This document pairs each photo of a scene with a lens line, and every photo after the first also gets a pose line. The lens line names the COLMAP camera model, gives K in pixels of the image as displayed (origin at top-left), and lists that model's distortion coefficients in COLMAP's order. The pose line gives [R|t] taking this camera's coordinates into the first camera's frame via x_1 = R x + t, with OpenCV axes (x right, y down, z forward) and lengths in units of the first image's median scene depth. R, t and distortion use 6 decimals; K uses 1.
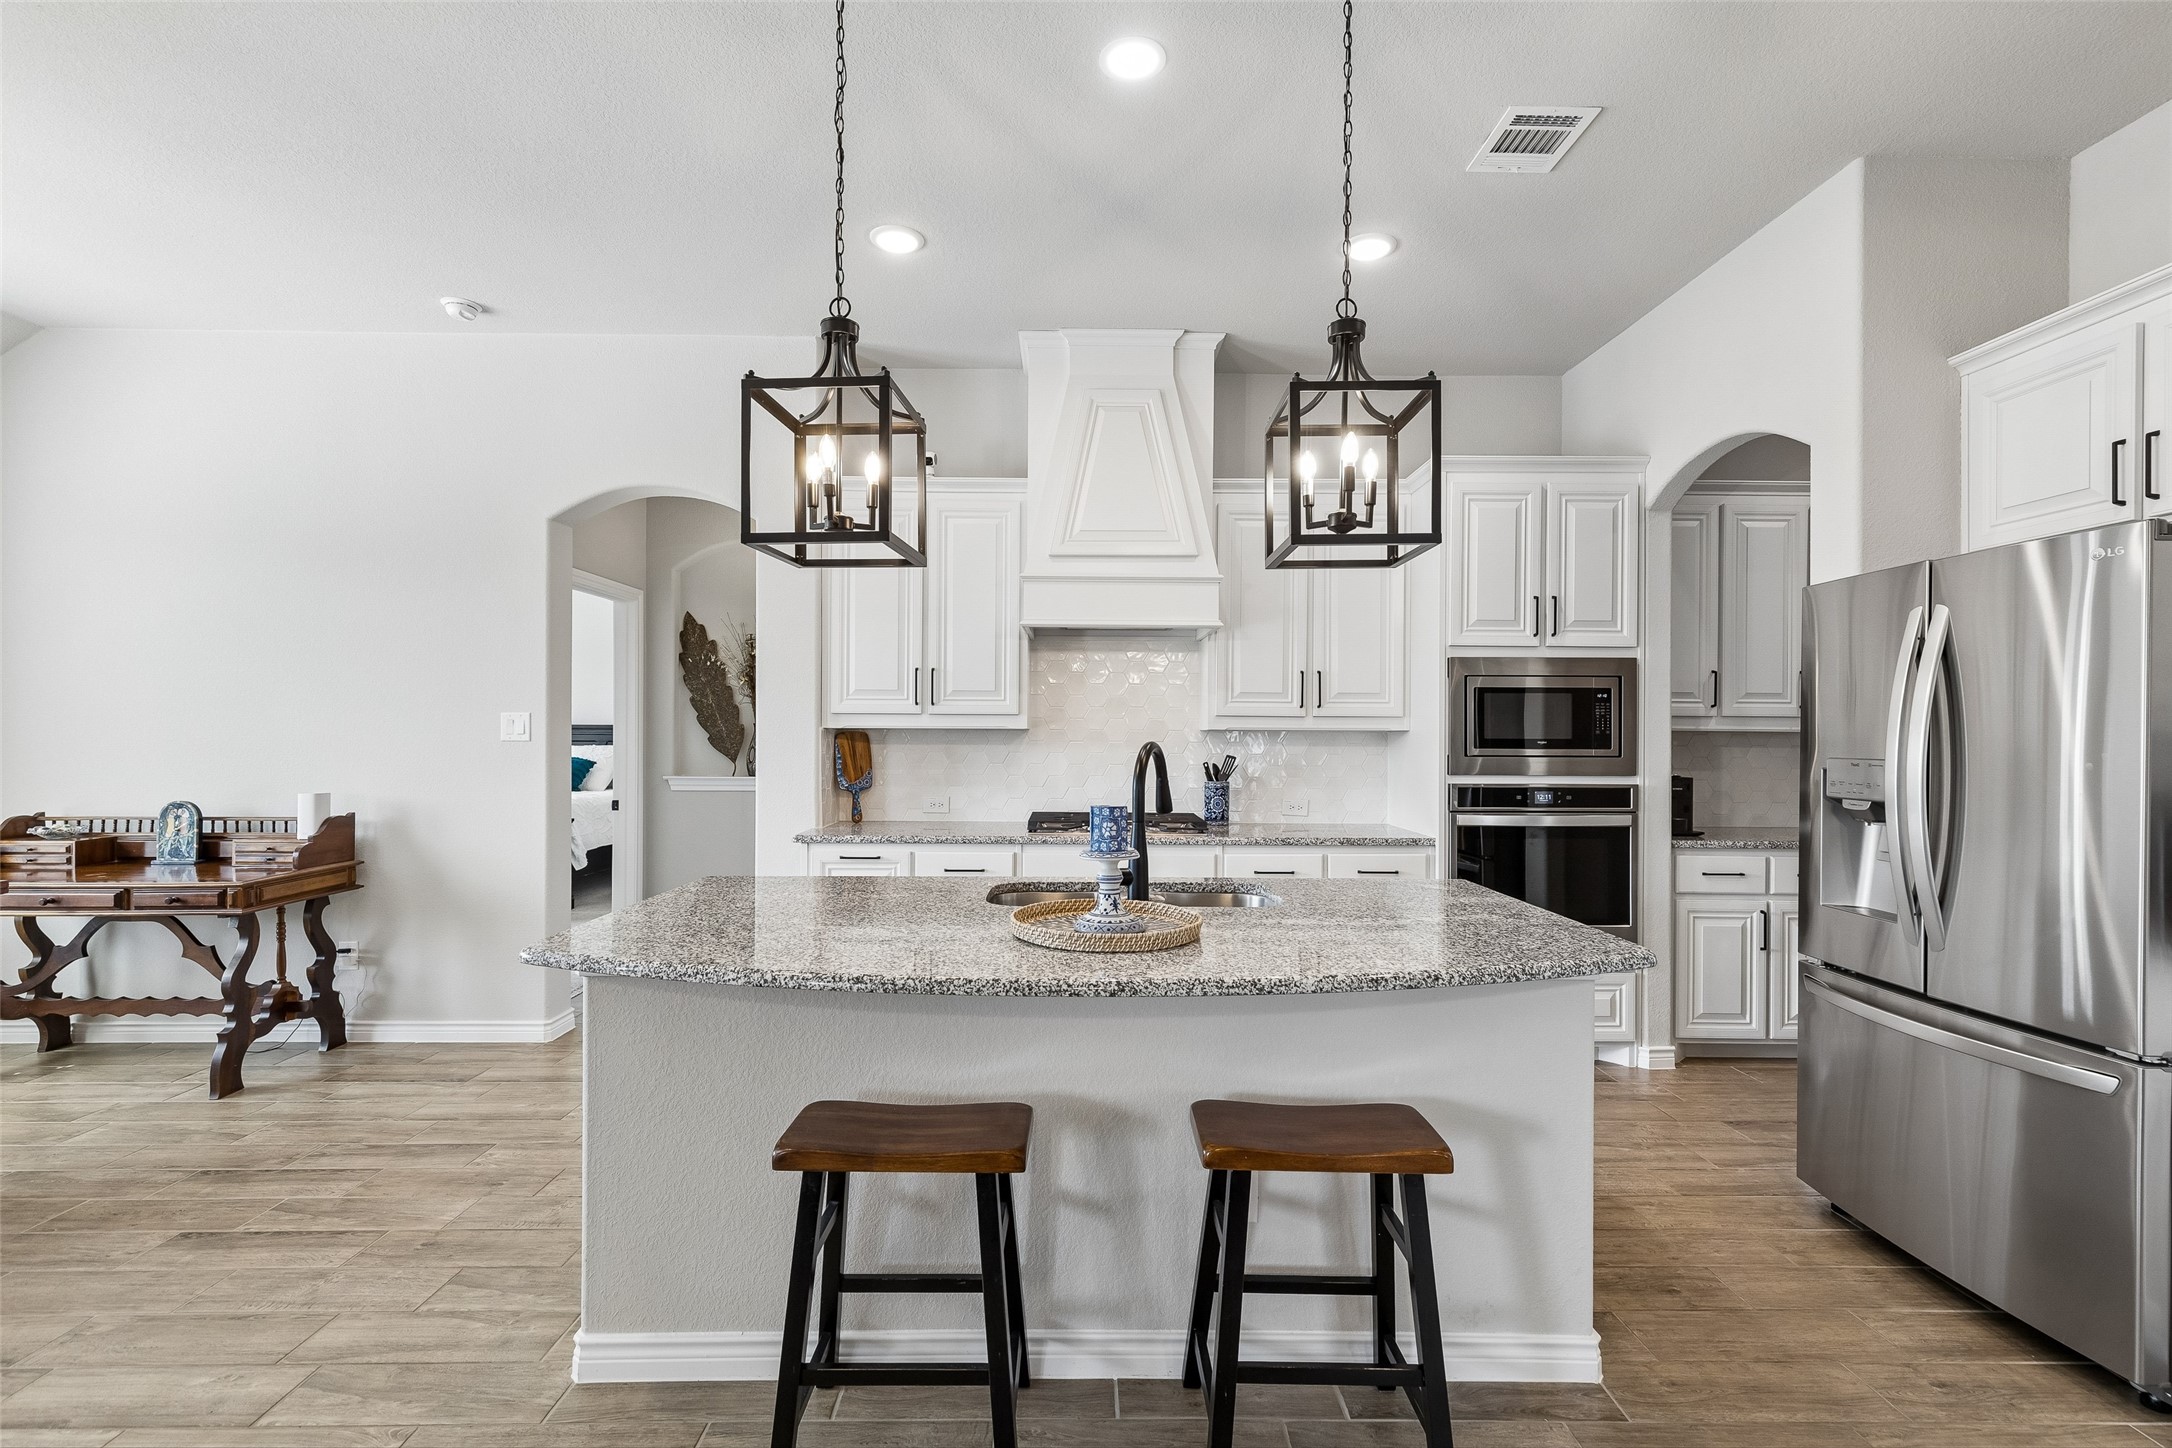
lens RADIAL K [[979.5, 0, 1089.7], [0, 979.5, 732.6], [0, 0, 1]] dist [0.007024, -0.000055]
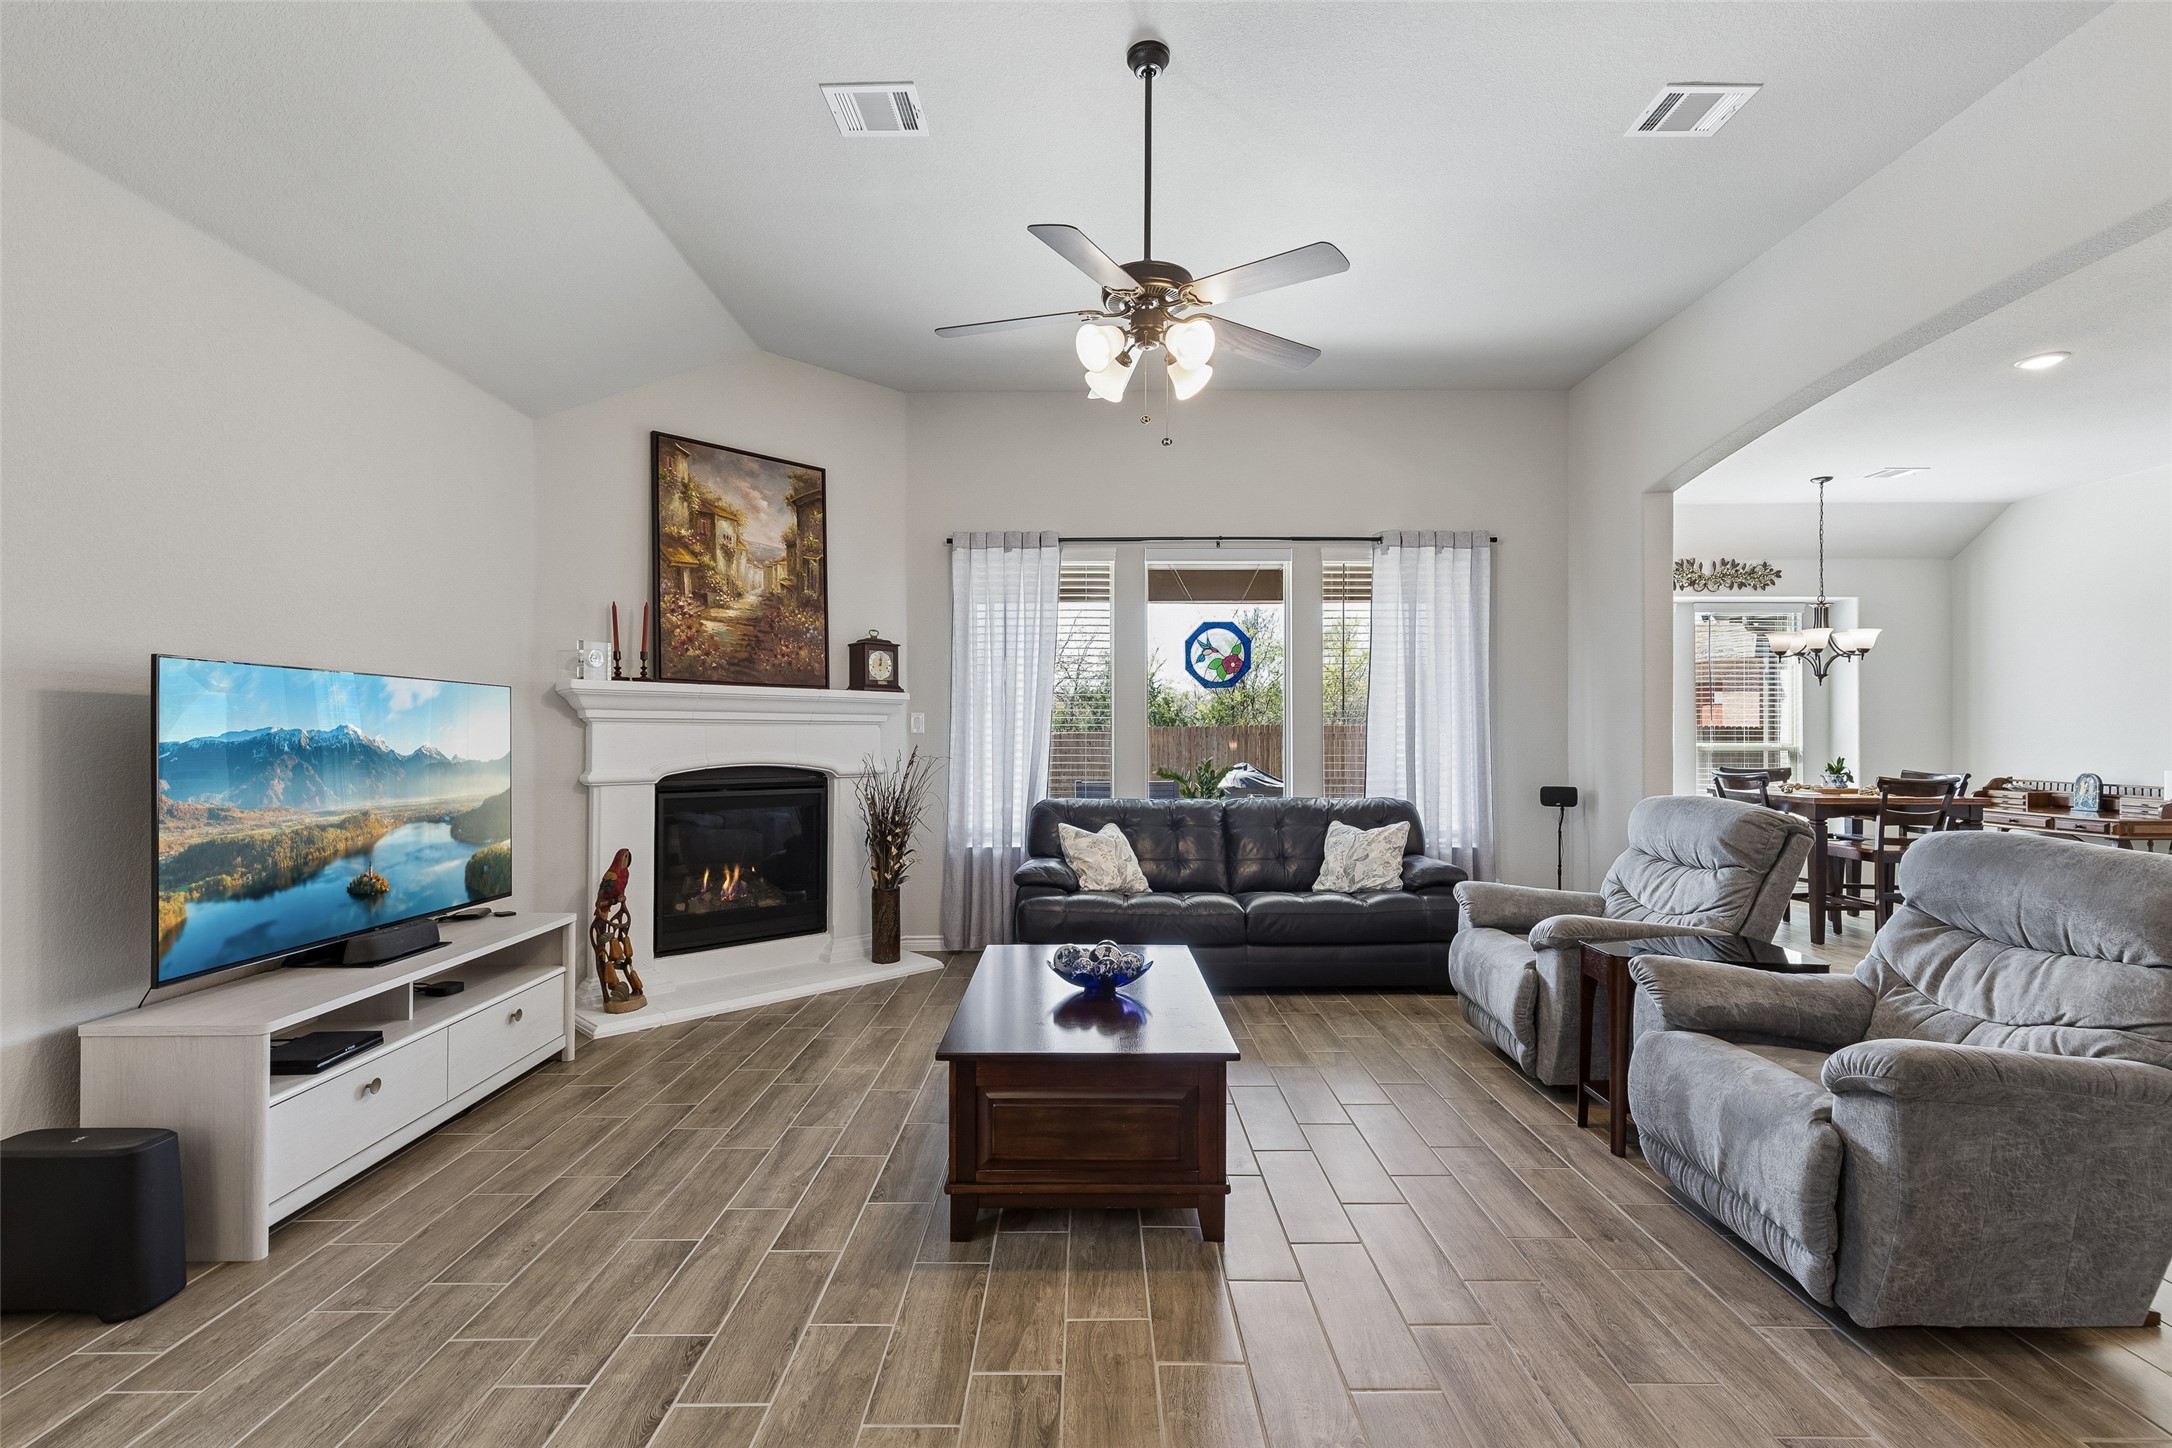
lens RADIAL K [[981.9, 0, 1095.9], [0, 981.9, 737.7], [0, 0, 1]] dist [0.011408, -0.000489]
pose [[-0.003556, -0.001217, -0.999993, 0.754899], [-0.003182, 0.999994, -0.001206, 0.018078], [0.999989, 0.003178, -0.003560, -0.664571]]
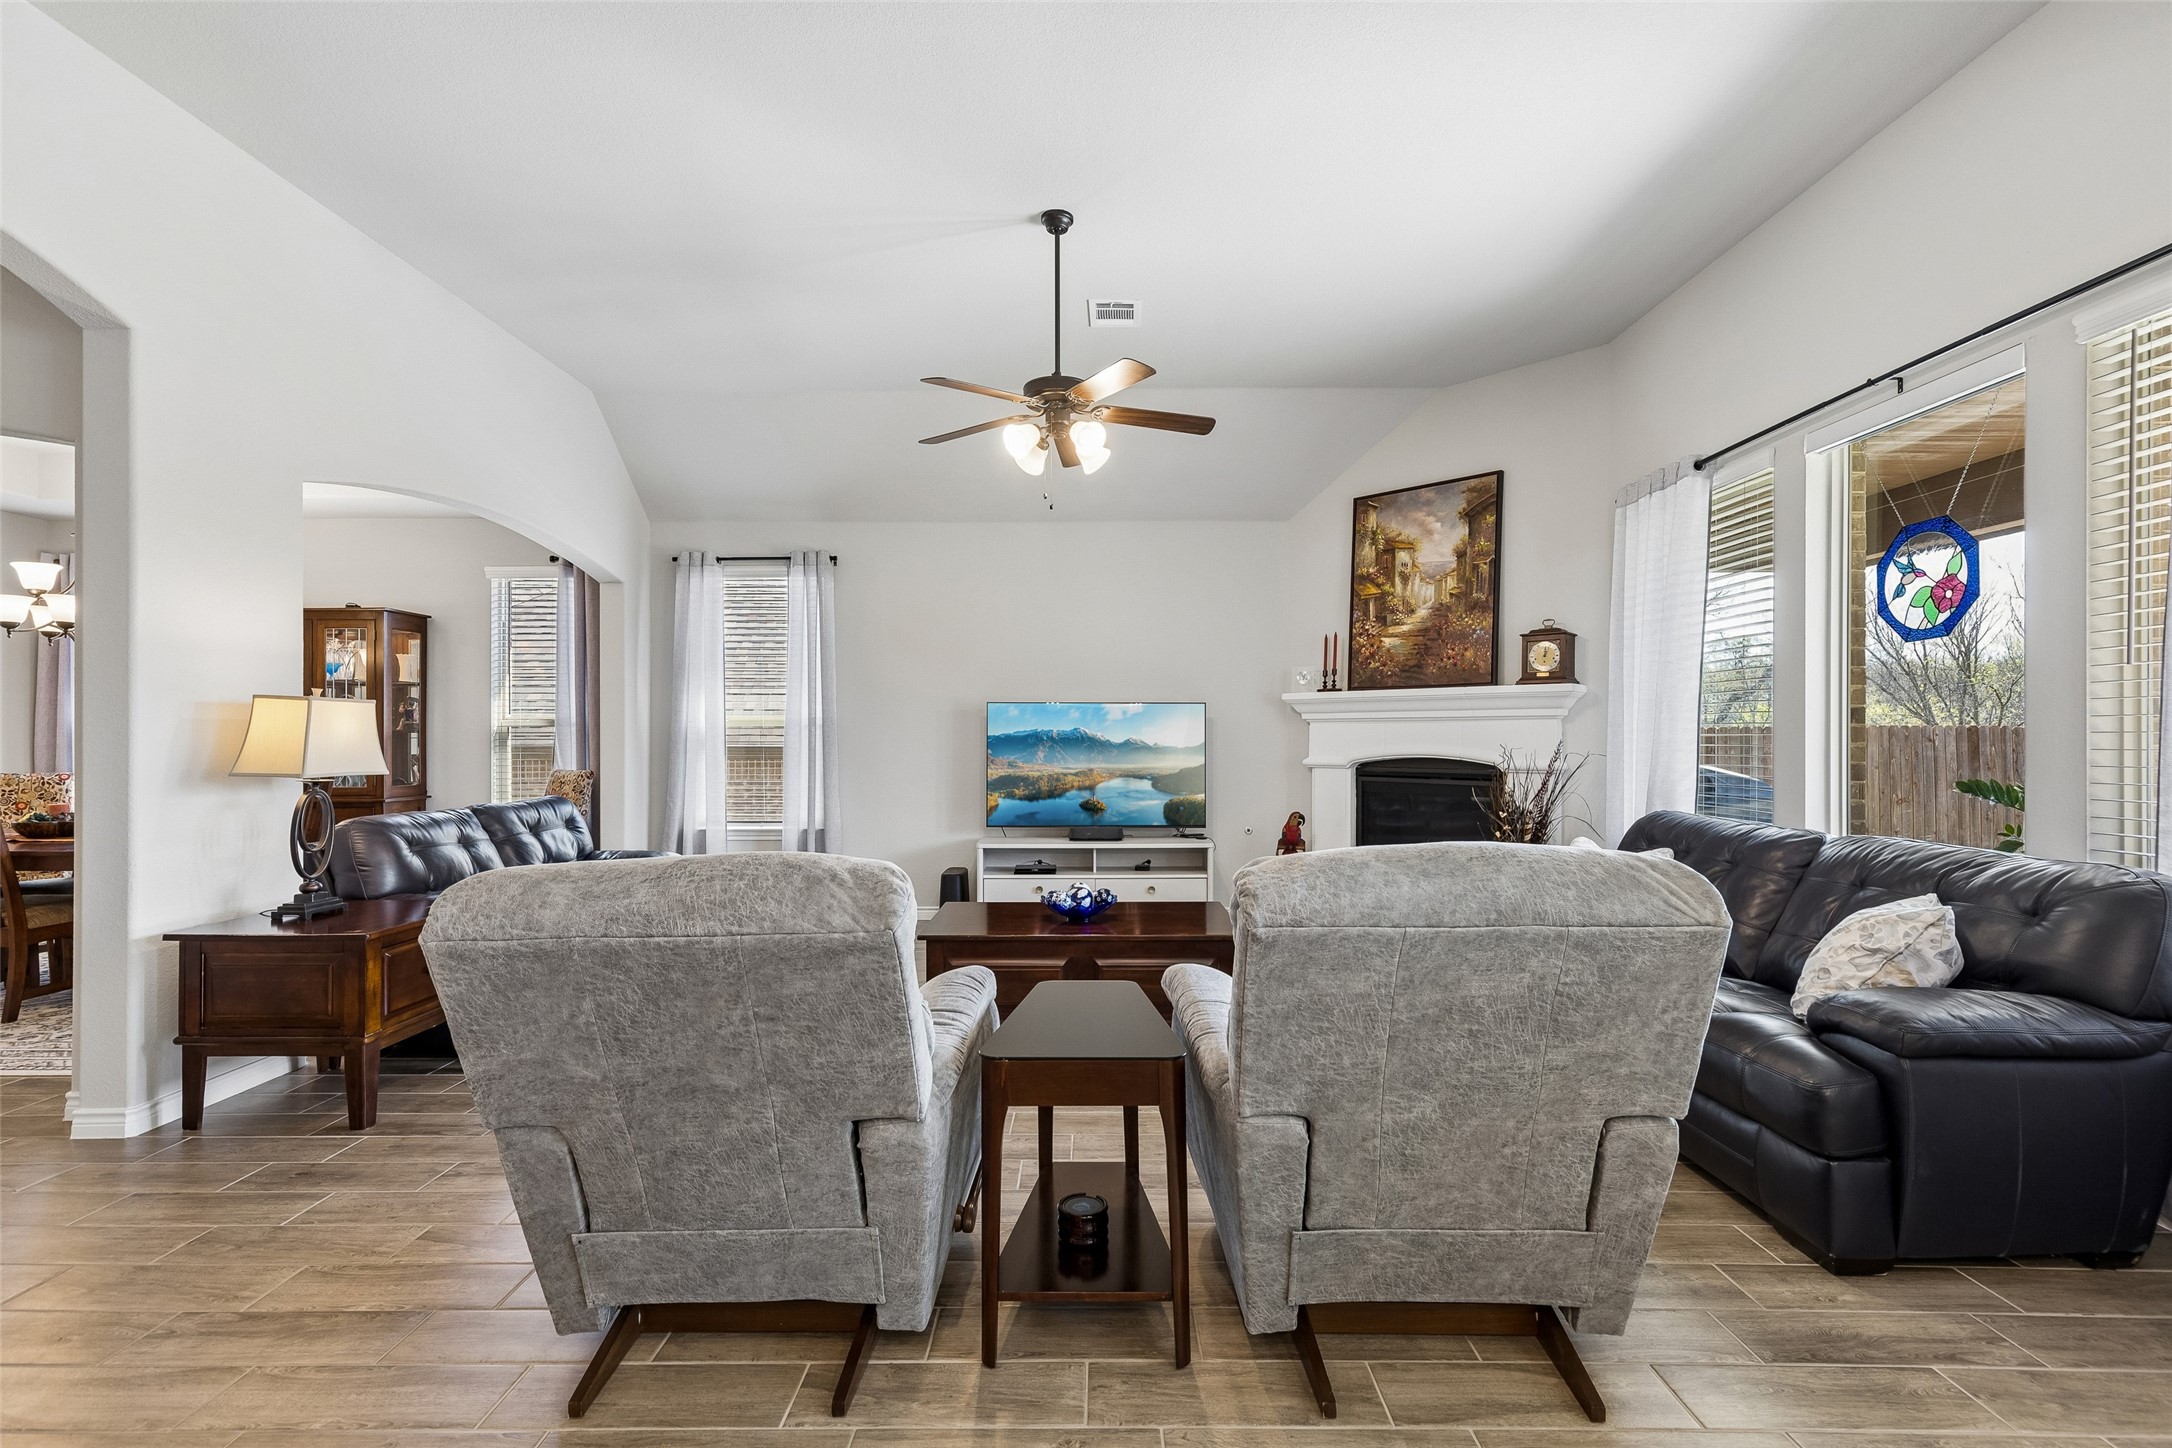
lens RADIAL K [[981.9, 0, 1095.9], [0, 981.9, 737.7], [0, 0, 1]] dist [0.011408, -0.000489]
pose [[-0.999928, -0.001336, 0.011917, -0.041733], [-0.001299, 0.999994, 0.003082, 0.021035], [-0.011921, 0.003067, -0.999924, 0.349416]]
